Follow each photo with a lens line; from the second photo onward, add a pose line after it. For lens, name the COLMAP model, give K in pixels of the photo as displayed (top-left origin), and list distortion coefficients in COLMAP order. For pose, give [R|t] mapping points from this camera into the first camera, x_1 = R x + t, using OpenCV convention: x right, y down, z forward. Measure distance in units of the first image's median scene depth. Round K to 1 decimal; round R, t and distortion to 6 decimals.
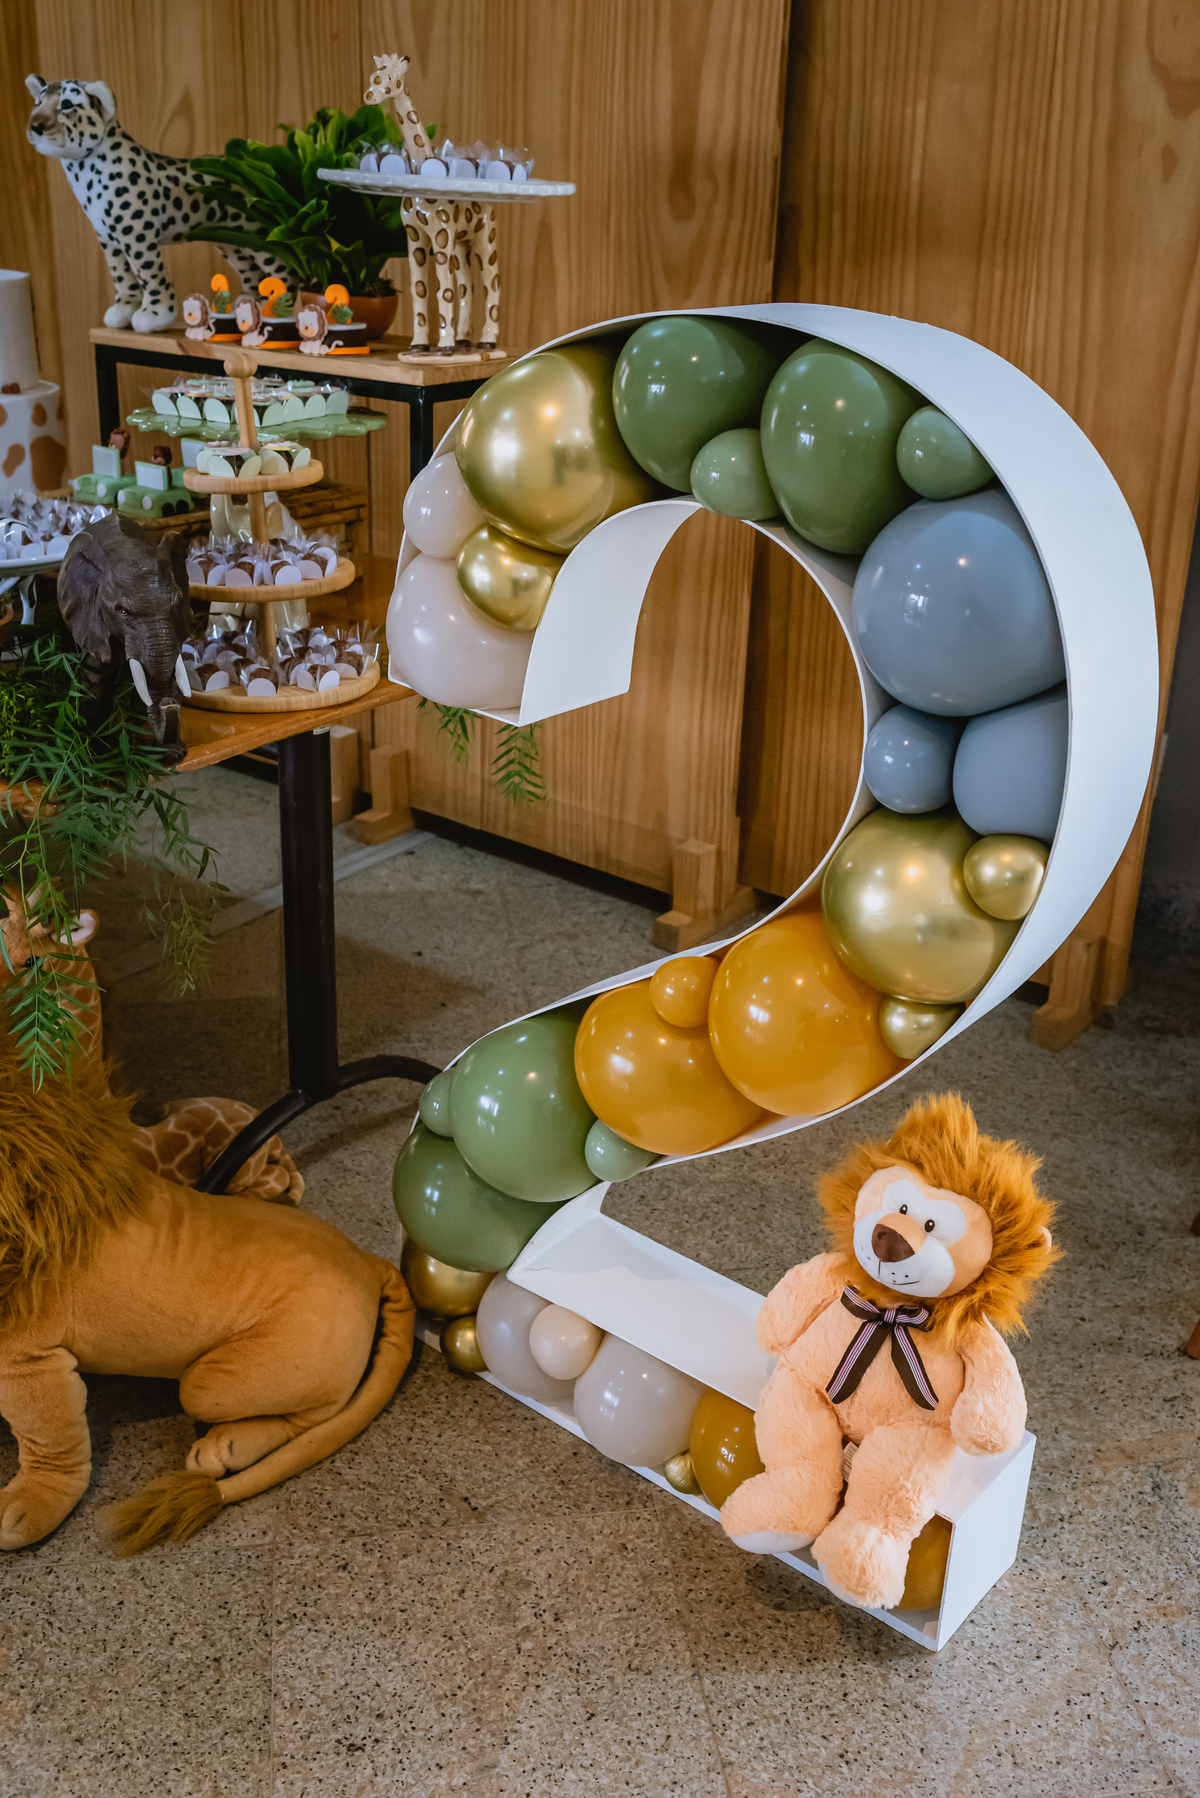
lens RADIAL K [[1771.7, 0, 668.2], [0, 1771.7, 895.9], [0, 0, 1]] dist [0.004599, -0.011412]
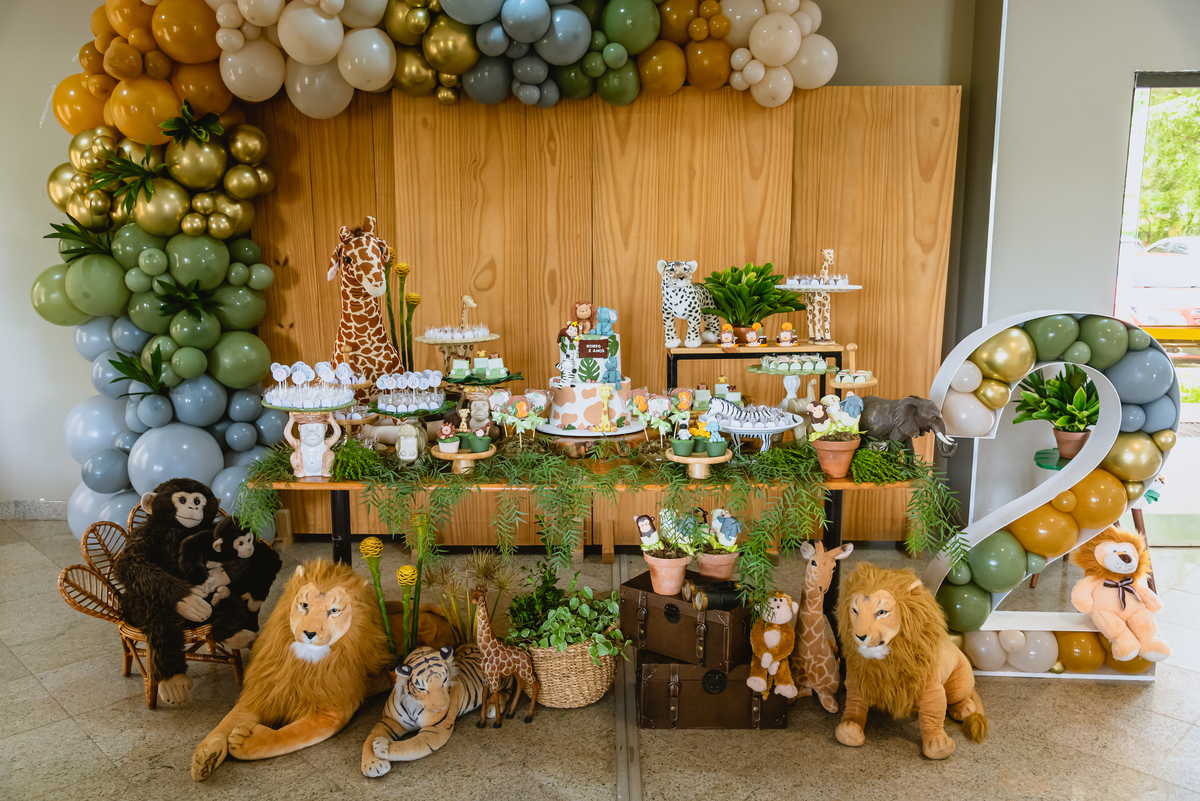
lens RADIAL K [[981.1, 0, 600.0], [0, 981.1, 400.5], [0, 0, 1]] dist [0.000157, -0.001939]
pose [[0.822563, -0.128600, 0.553943, -1.232705], [0.259490, 0.951651, -0.164393, -0.036958], [-0.506020, 0.278966, 0.816163, -0.105374]]
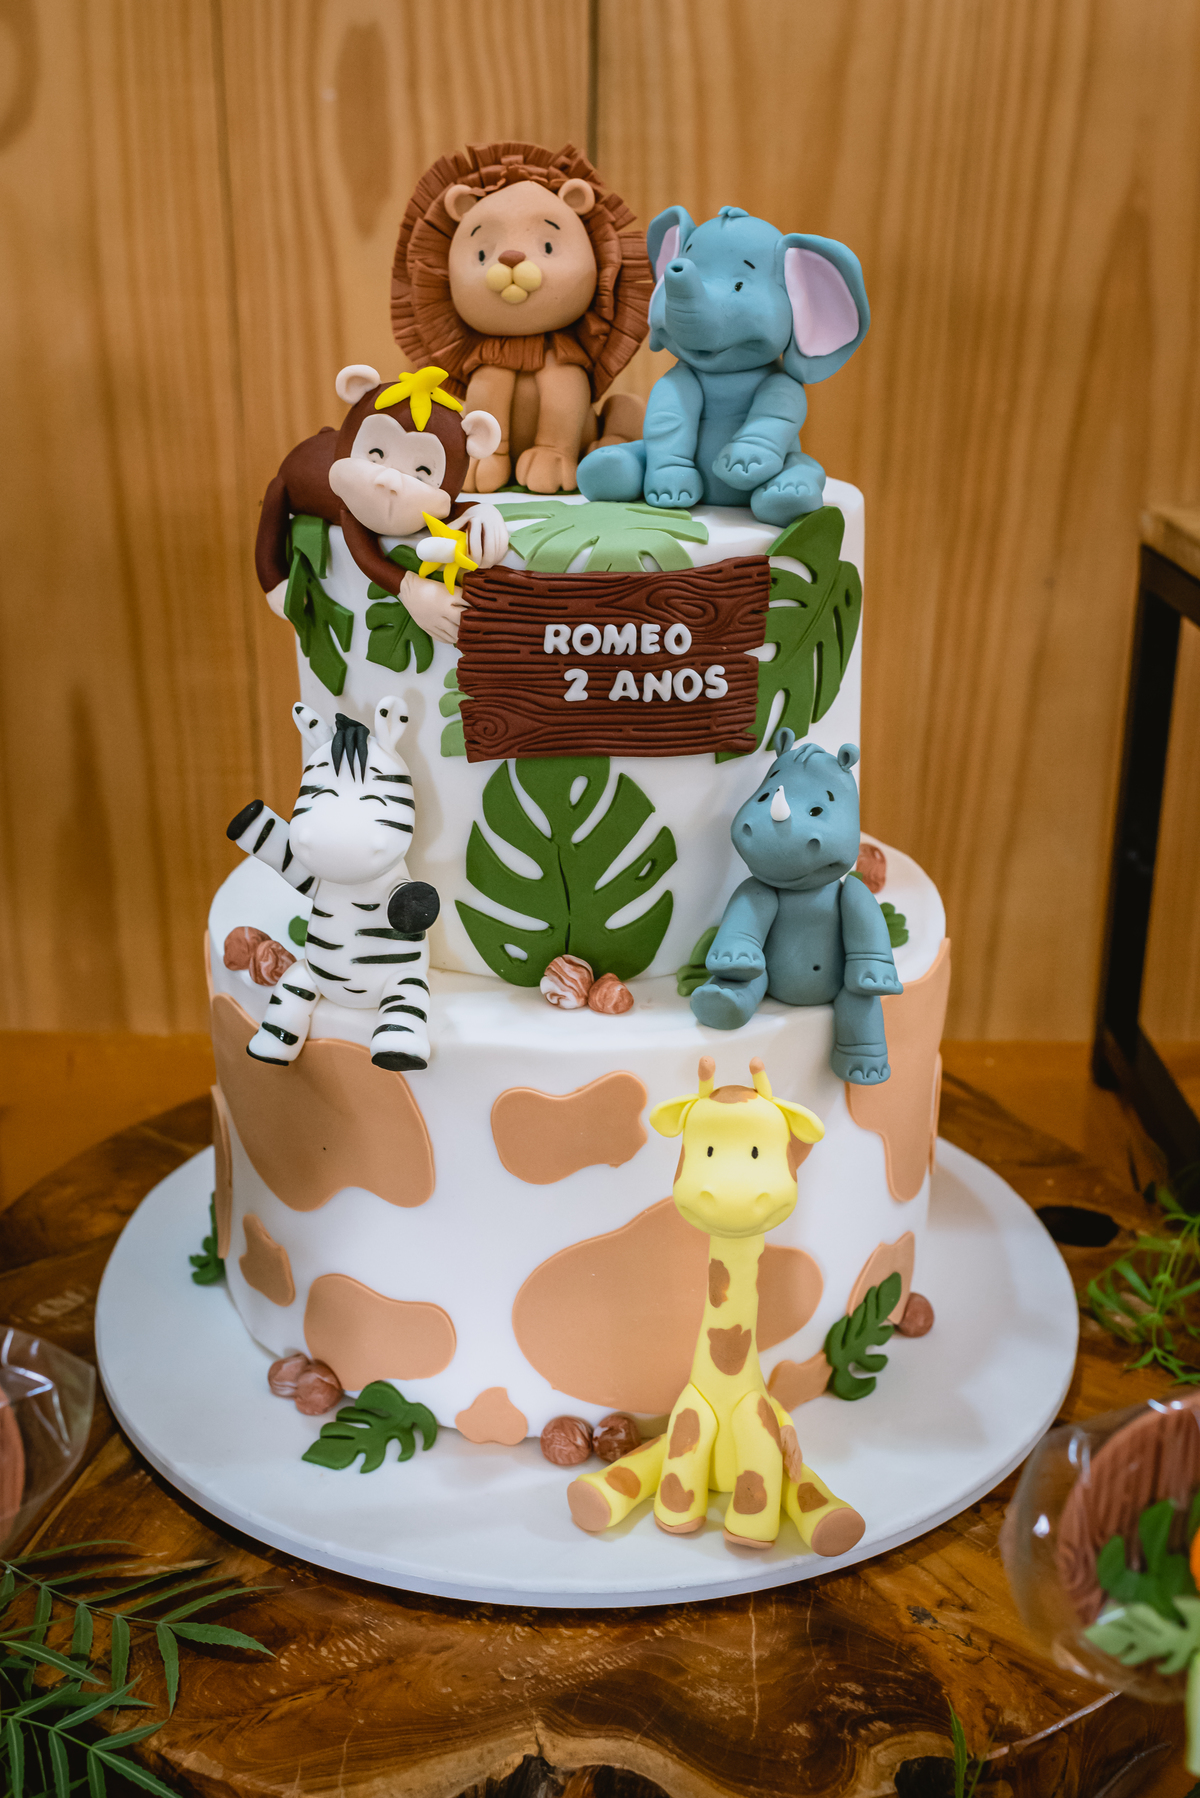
lens RADIAL K [[1824.1, 0, 600.0], [0, 1824.1, 899.0], [0, 0, 1]] dist [-0.005120, 0.002643]
pose [[0.821670, -0.243870, 0.515156, -0.585232], [0.250346, 0.966406, 0.058188, -0.327569], [-0.512040, 0.081156, 0.855119, 0.823929]]
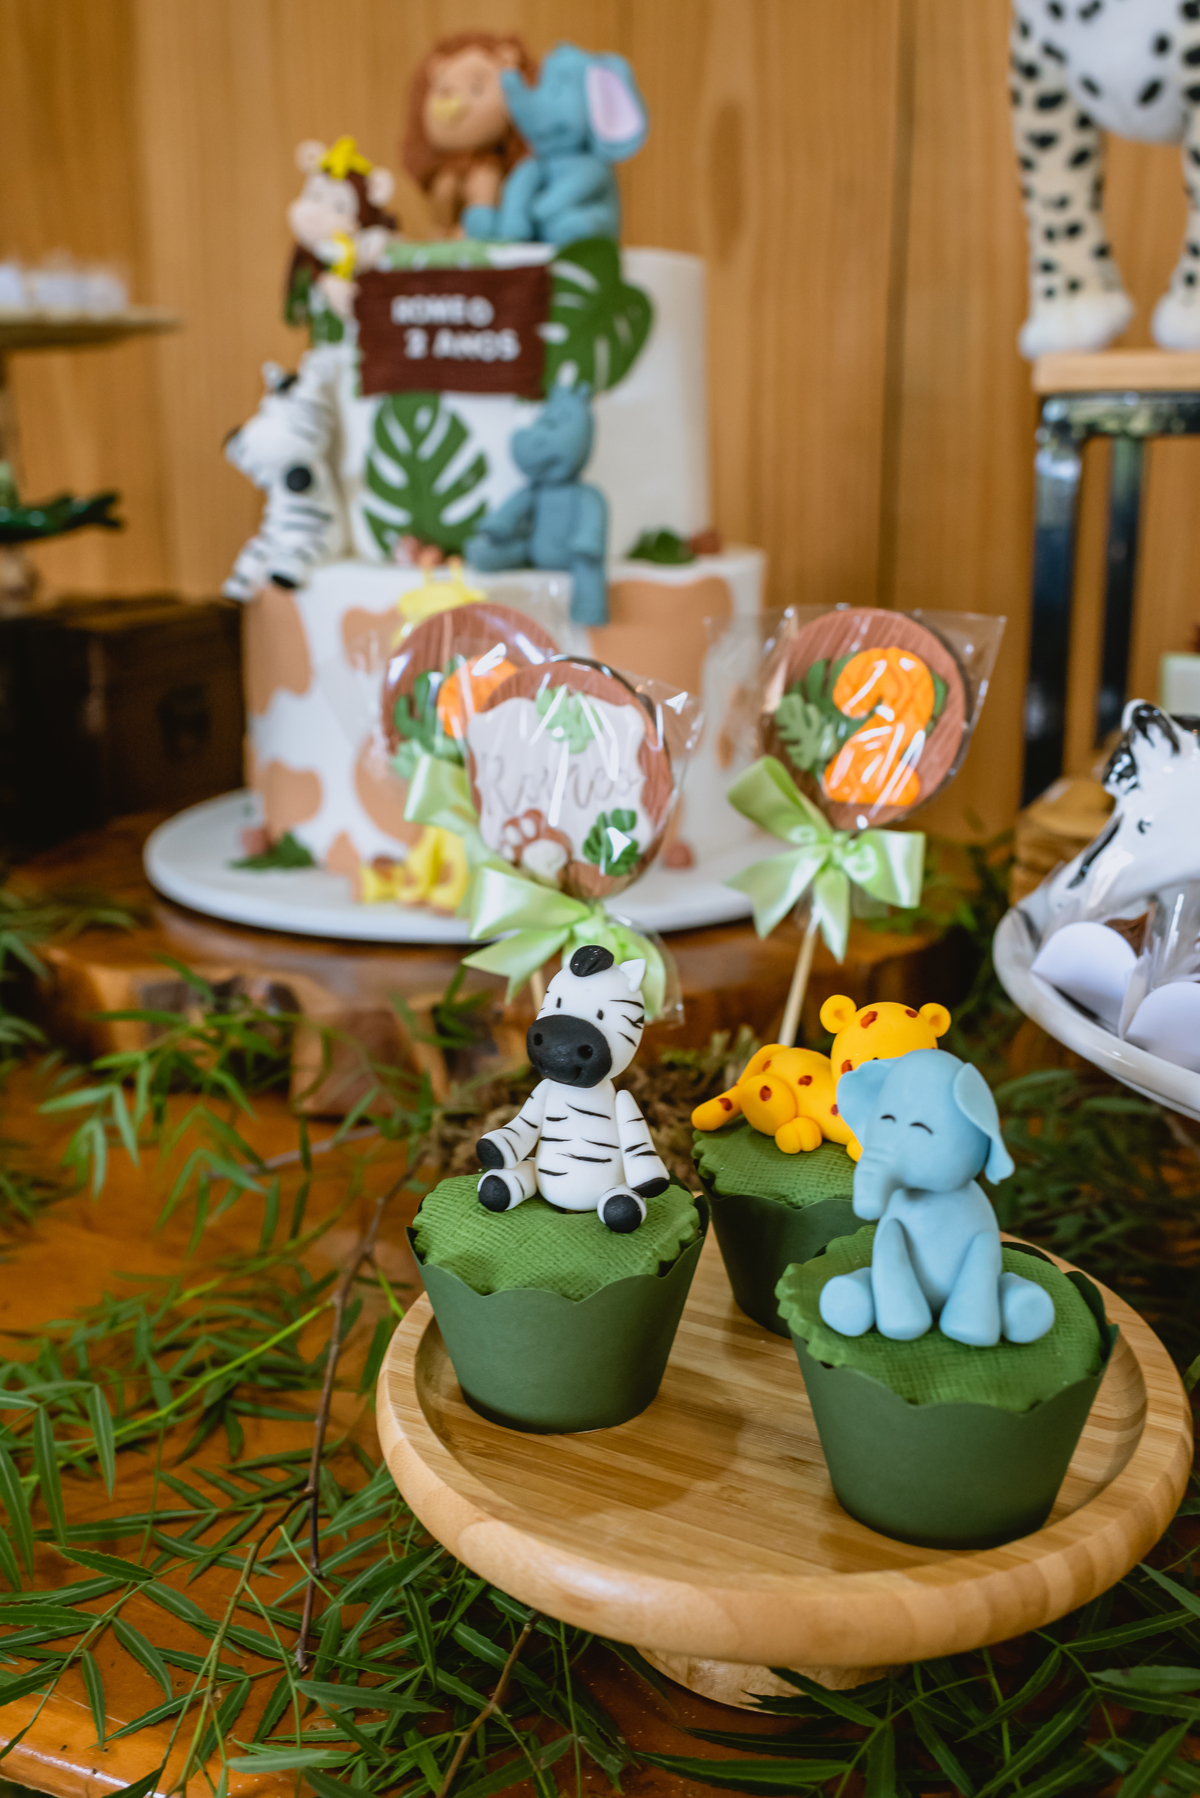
lens RADIAL K [[1824.1, 0, 600.0], [0, 1824.1, 899.0], [0, 0, 1]] dist [-0.005120, 0.002643]
pose [[0.979424, -0.095367, 0.177861, -0.492959], [0.117791, 0.985751, -0.120085, -0.174570], [-0.163875, 0.138564, 0.976701, 0.669913]]
